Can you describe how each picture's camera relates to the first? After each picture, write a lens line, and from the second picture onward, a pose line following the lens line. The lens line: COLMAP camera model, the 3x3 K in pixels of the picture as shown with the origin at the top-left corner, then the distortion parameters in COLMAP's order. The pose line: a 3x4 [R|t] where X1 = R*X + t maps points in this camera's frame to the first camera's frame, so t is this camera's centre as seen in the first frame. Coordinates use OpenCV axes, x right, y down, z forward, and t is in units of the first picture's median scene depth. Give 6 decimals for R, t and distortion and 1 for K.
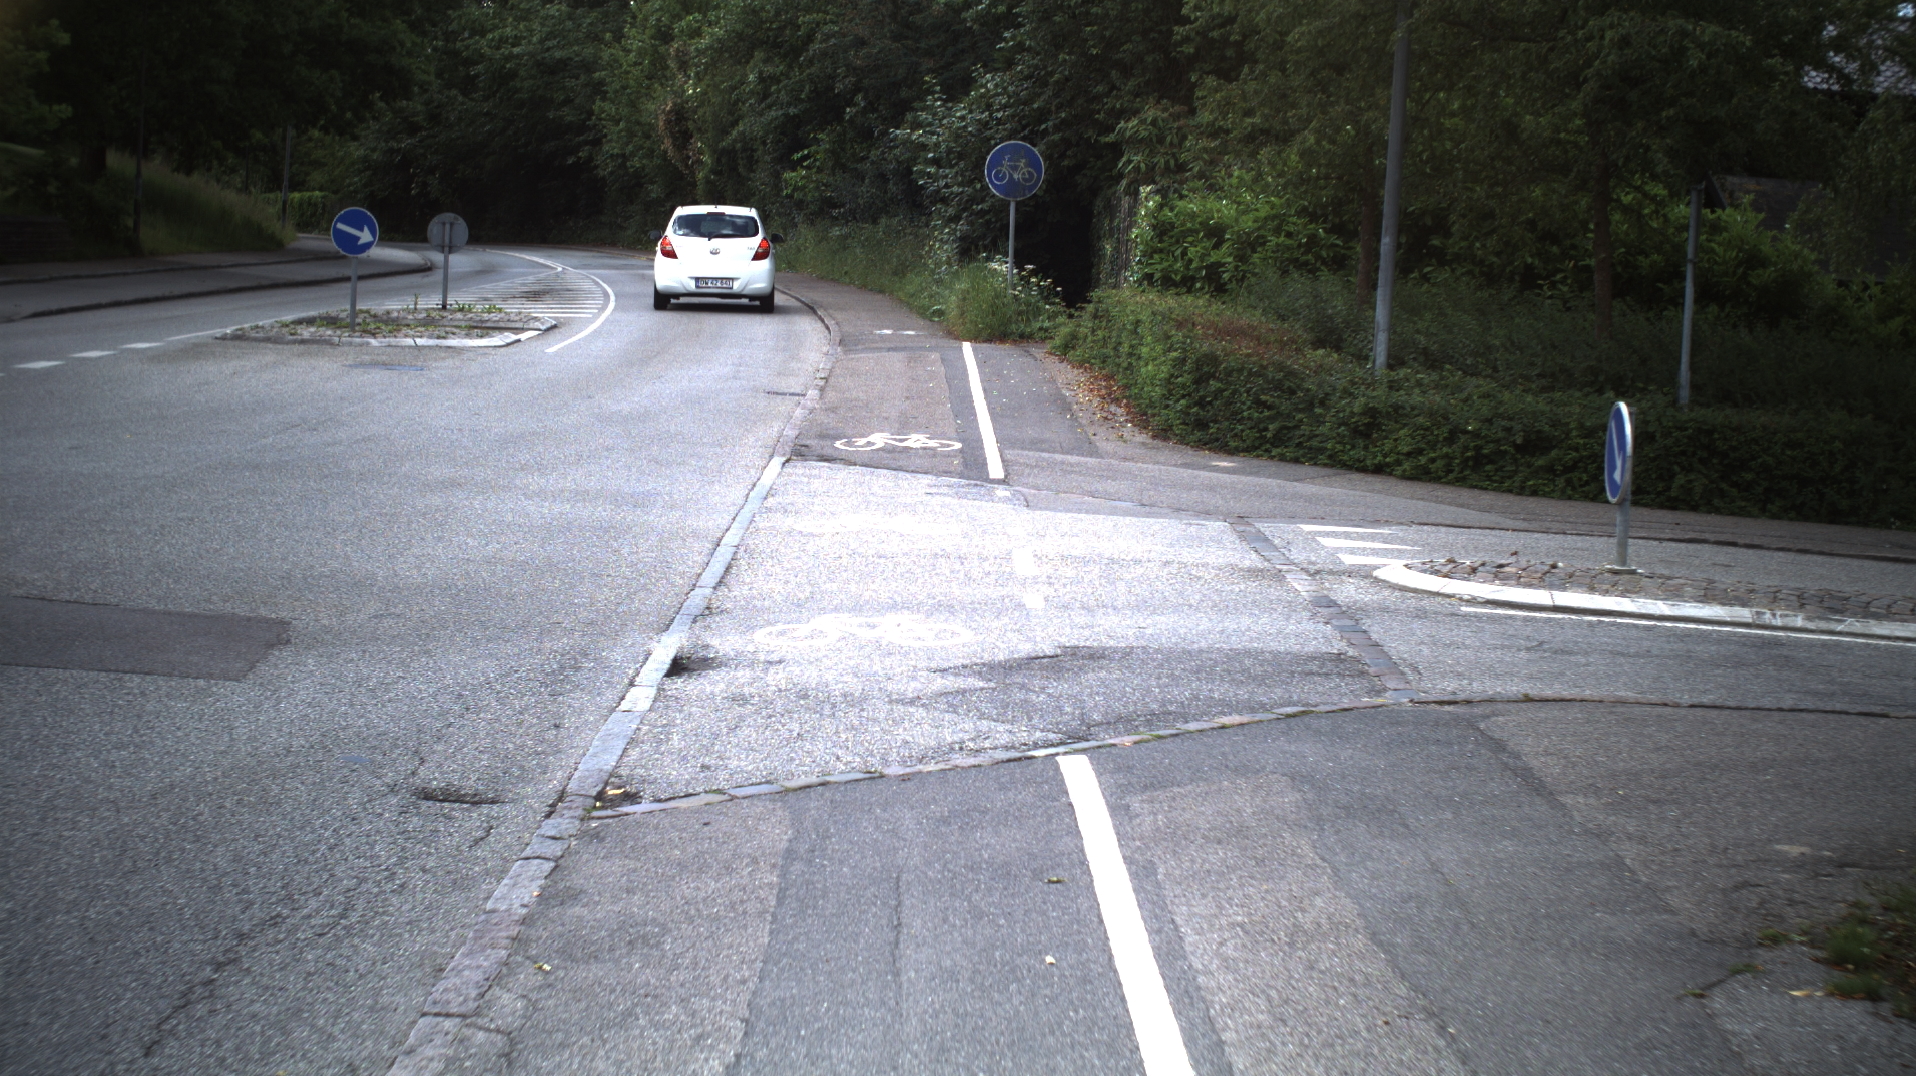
lens RADIAL K [[3419.0, 0, 958.0], [0, 3419.0, 538.0], [0, 0, 1]] dist [-0.285222, 0.373573]
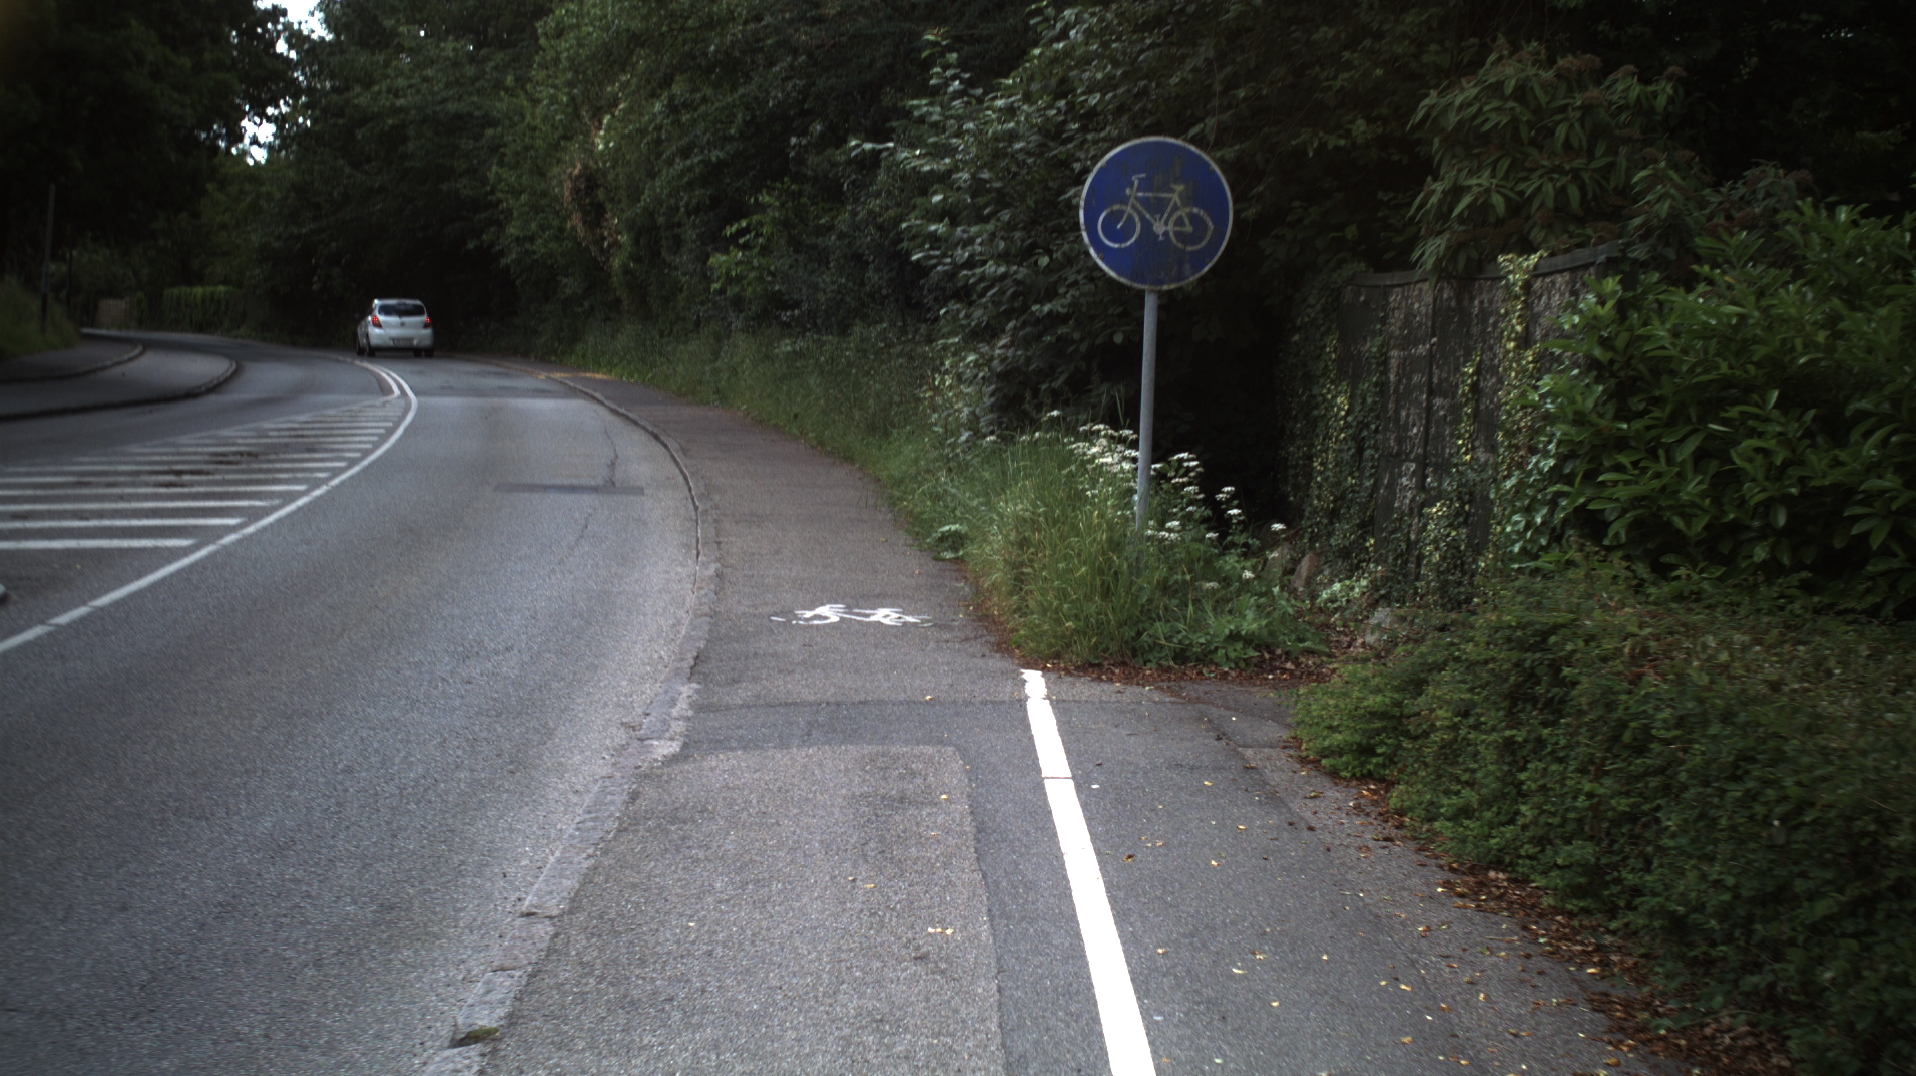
lens RADIAL K [[3419.0, 0, 958.0], [0, 3419.0, 538.0], [0, 0, 1]] dist [-0.285222, 0.373573]
pose [[0.999984, 0.005661, -0.000437, -0.006314], [-0.005672, 0.999531, -0.030096, -0.068062], [0.000266, 0.030098, 0.999547, 0.704518]]
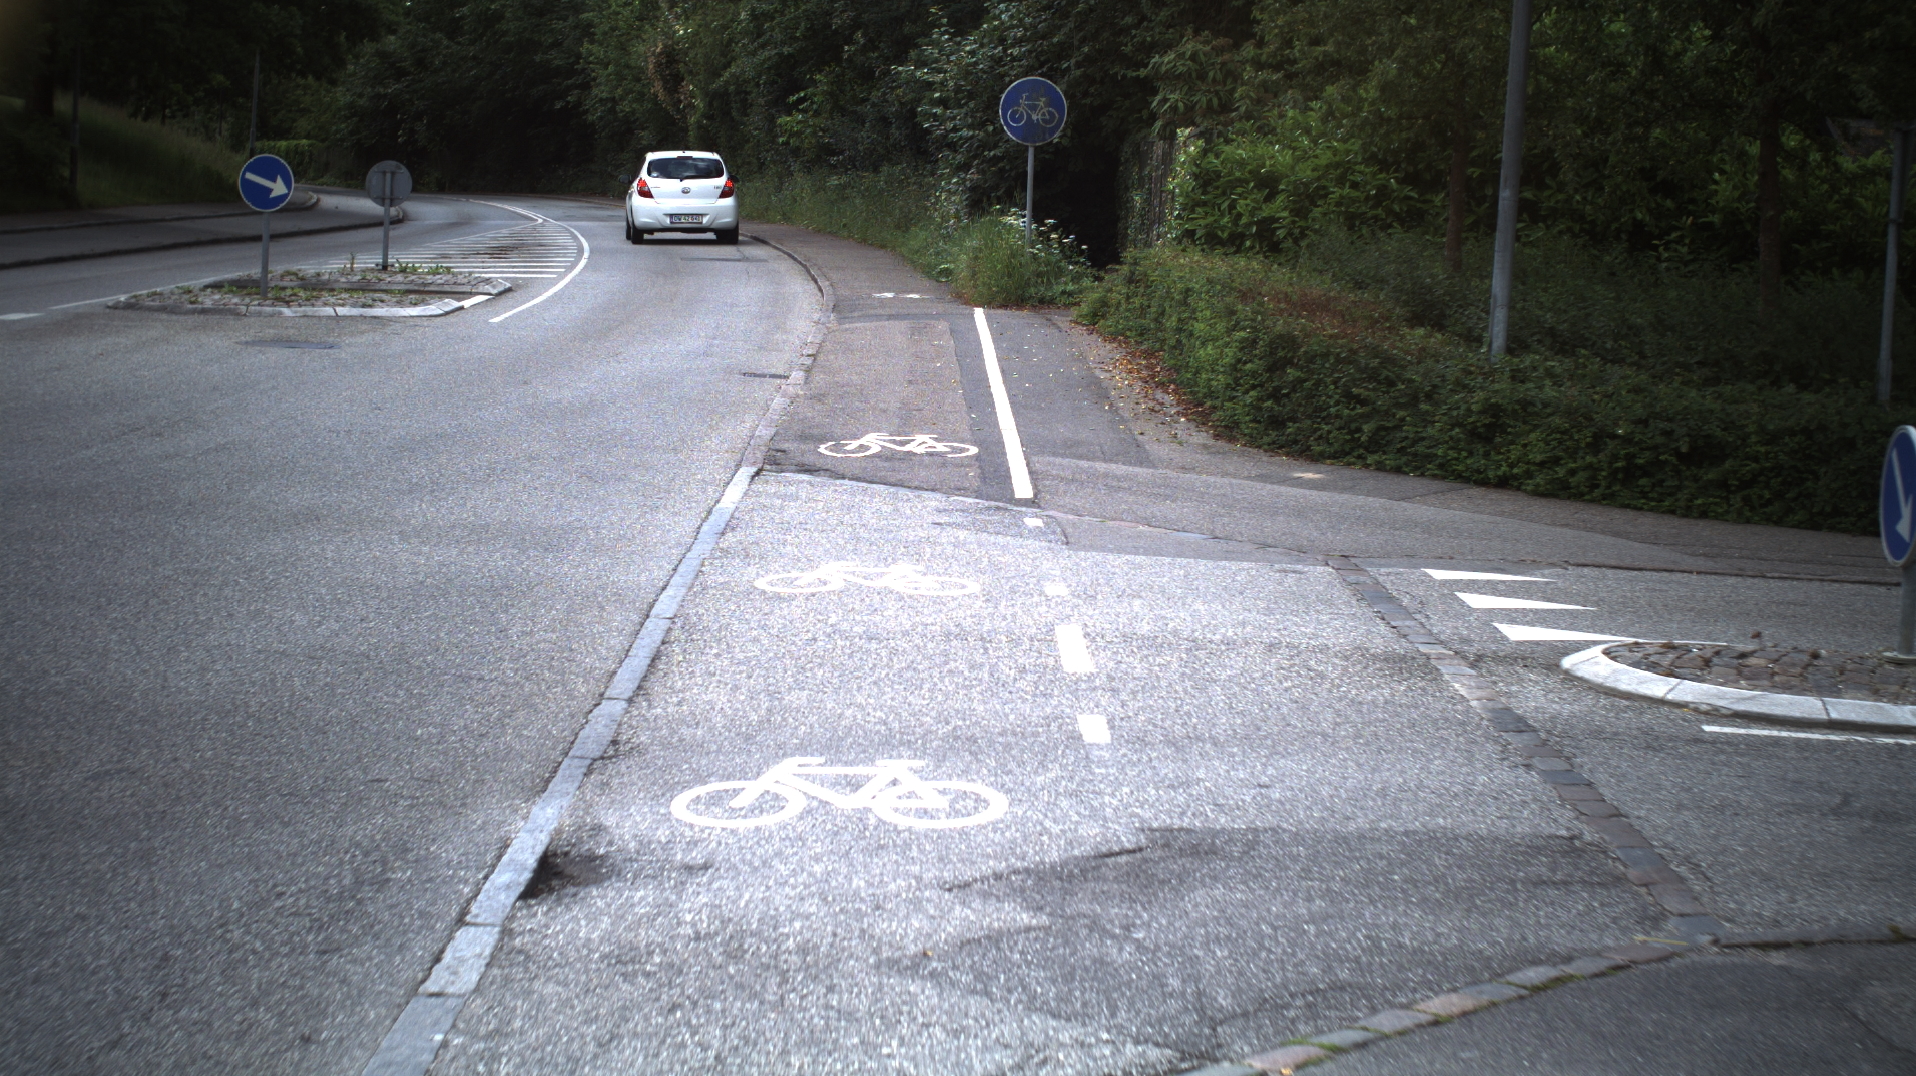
lens RADIAL K [[3419.0, 0, 958.0], [0, 3419.0, 538.0], [0, 0, 1]] dist [-0.285222, 0.373573]
pose [[0.999999, -0.000028, -0.001410, -0.001727], [0.000050, 0.999887, 0.015056, -0.013084], [0.001410, -0.015056, 0.999886, 0.141784]]
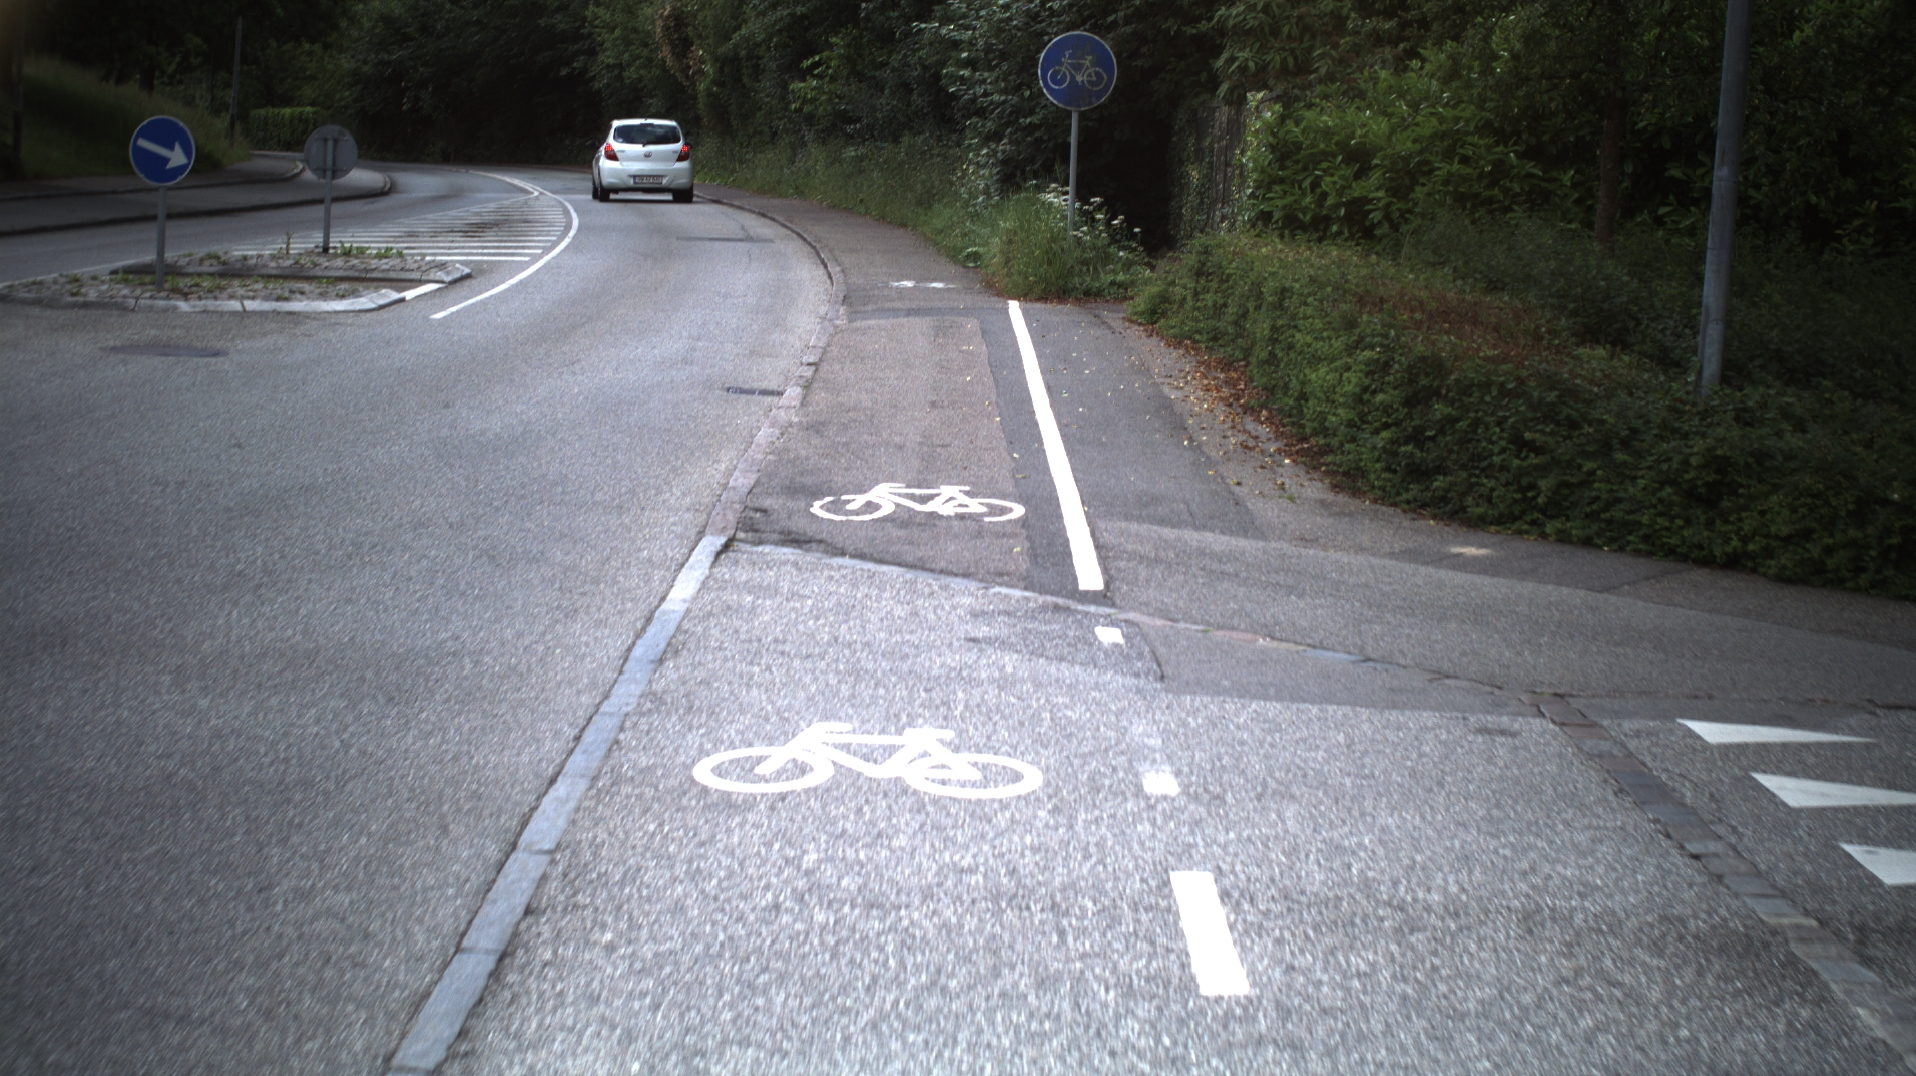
lens RADIAL K [[3419.0, 0, 958.0], [0, 3419.0, 538.0], [0, 0, 1]] dist [-0.285222, 0.373573]
pose [[0.999959, 0.005286, -0.007339, -0.004320], [-0.005116, 0.999722, 0.023027, -0.025364], [0.007459, -0.022989, 0.999708, 0.283502]]
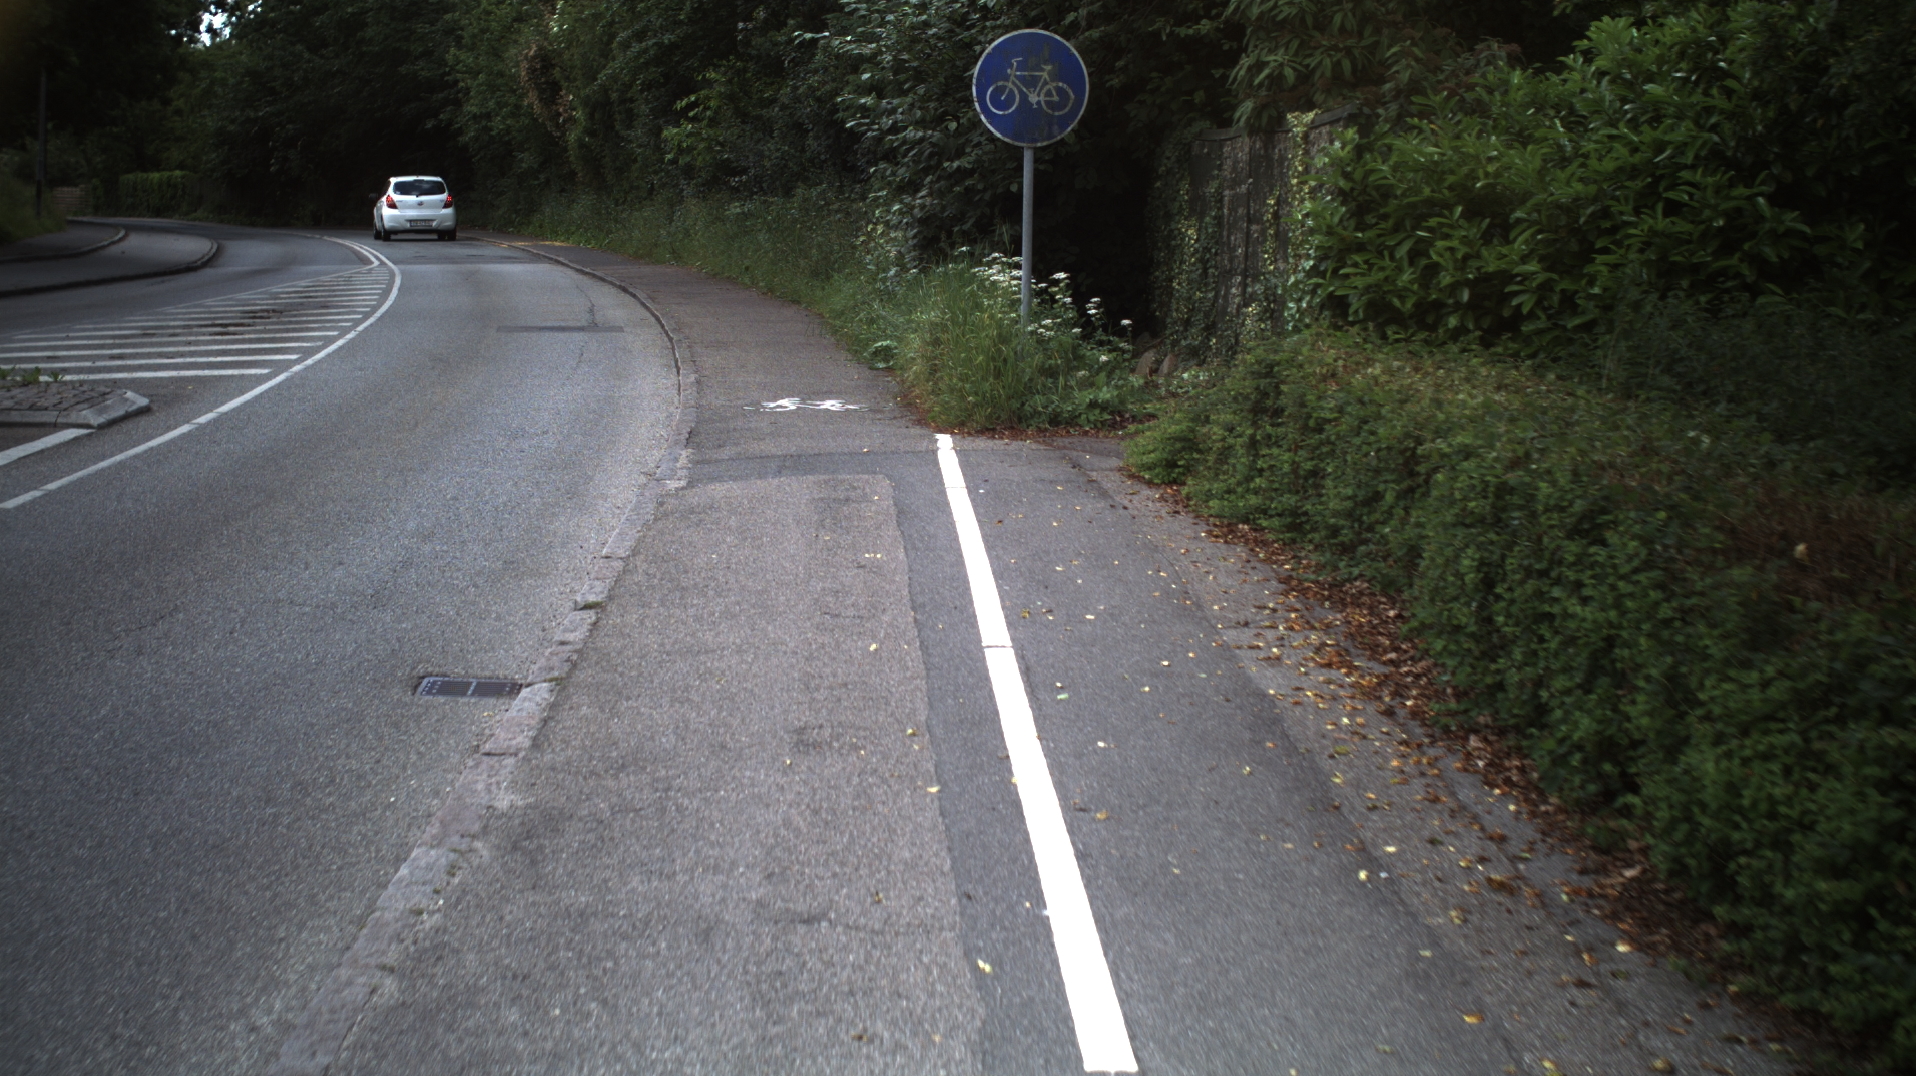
lens RADIAL K [[3419.0, 0, 958.0], [0, 3419.0, 538.0], [0, 0, 1]] dist [-0.285222, 0.373573]
pose [[0.999706, -0.018564, 0.015611, -0.003897], [0.018423, 0.999788, 0.009173, -0.052455], [-0.015778, -0.008882, 0.999836, 0.565030]]
